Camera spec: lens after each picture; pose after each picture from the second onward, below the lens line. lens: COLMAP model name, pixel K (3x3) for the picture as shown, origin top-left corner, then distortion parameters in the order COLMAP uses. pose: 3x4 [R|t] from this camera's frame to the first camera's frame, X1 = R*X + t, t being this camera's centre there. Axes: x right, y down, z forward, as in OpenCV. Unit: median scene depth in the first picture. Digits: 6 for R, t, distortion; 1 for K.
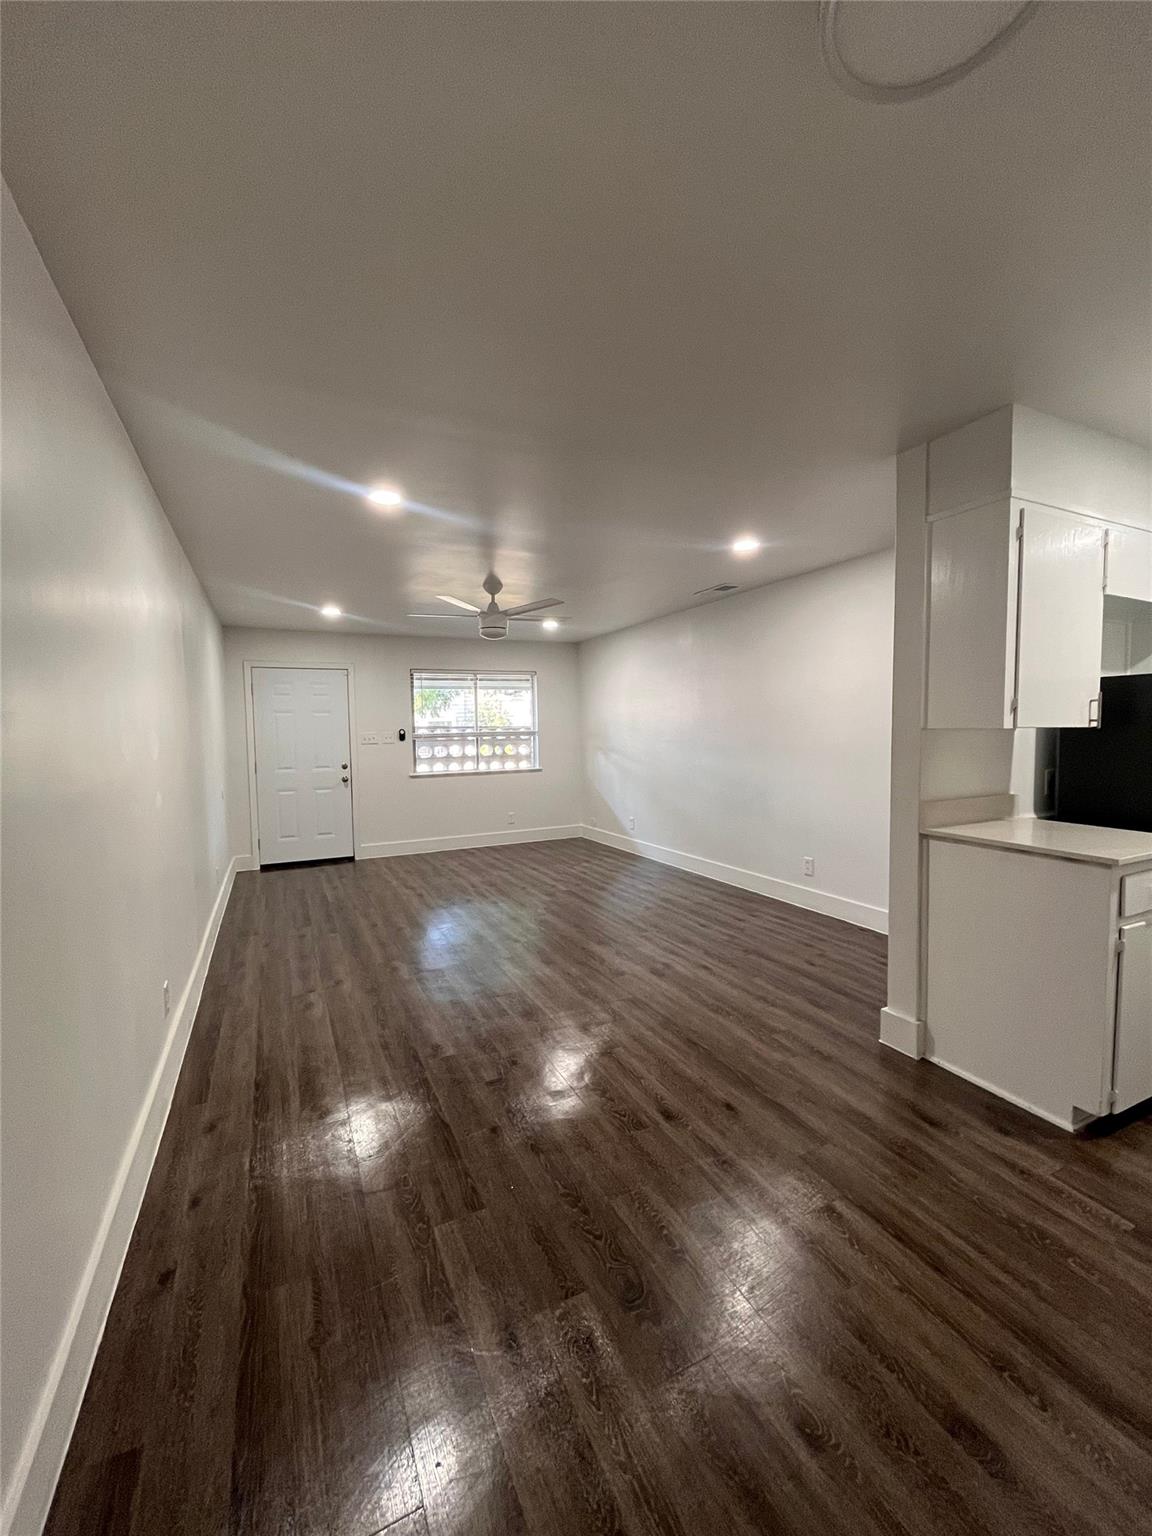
lens RADIAL K [[624.5, 0, 578.4], [0, 624.5, 765.3], [0, 0, 1]] dist [-0.000833, -0.000657]
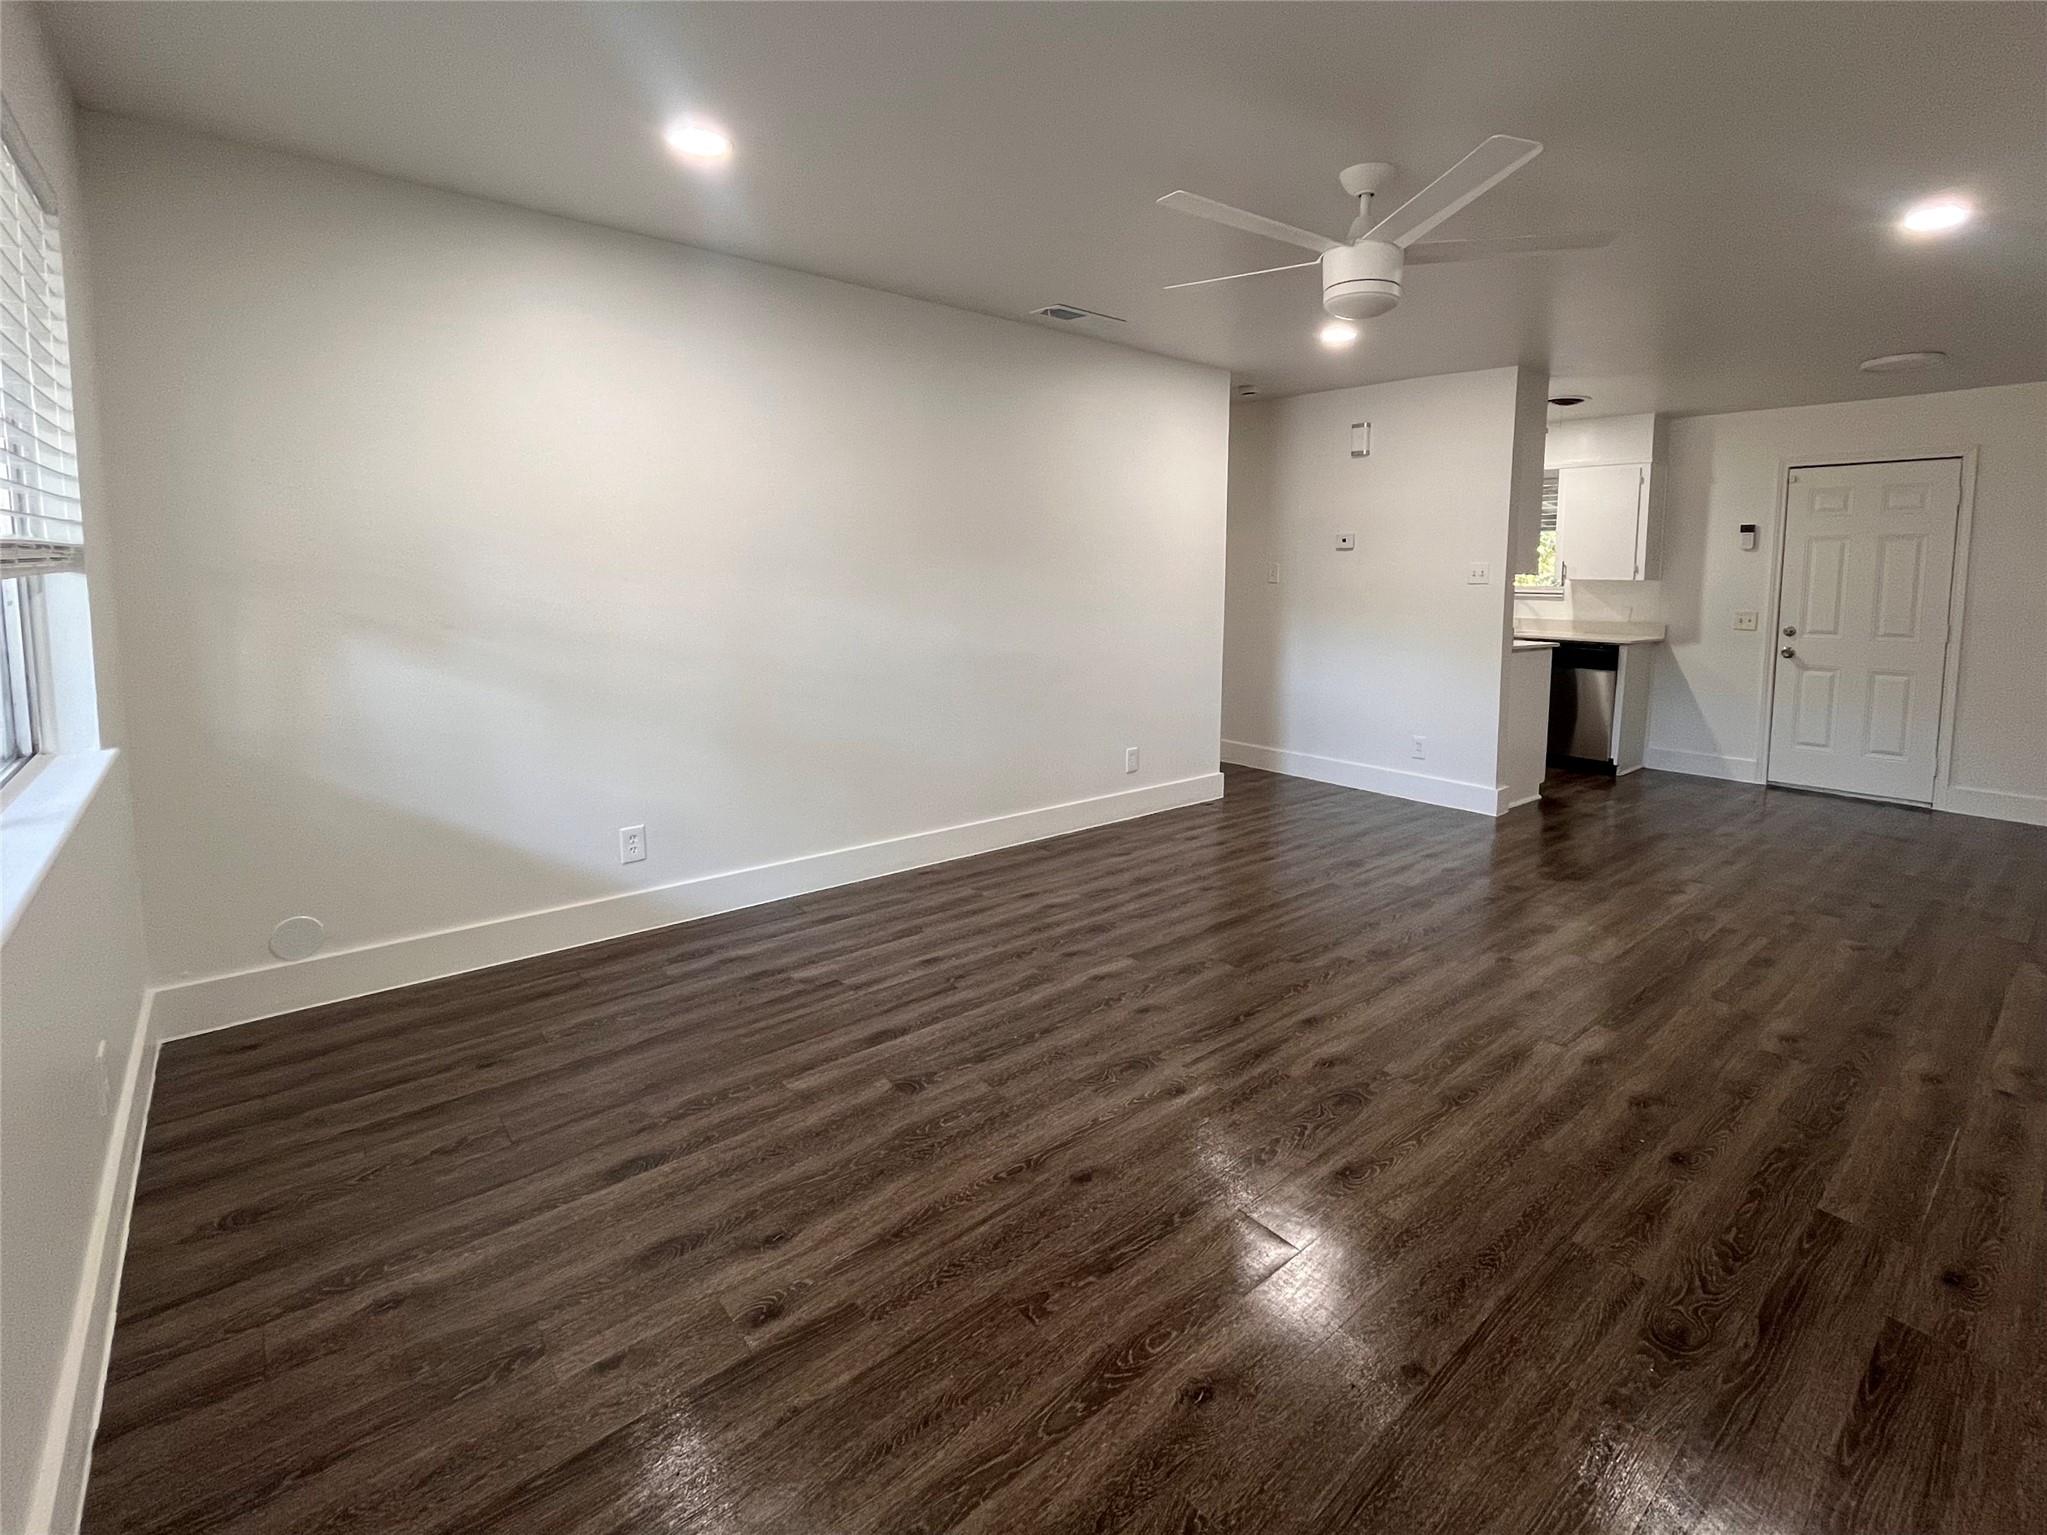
lens RADIAL K [[950.9, 0, 1072.7], [0, 950.9, 657.9], [0, 0, 1]] dist [0.000191, -0.000558]
pose [[-0.264425, -0.072625, 0.961668, -1.100555], [0.045482, 0.995112, 0.087657, -0.092524], [-0.963333, 0.066917, -0.259830, 2.230845]]
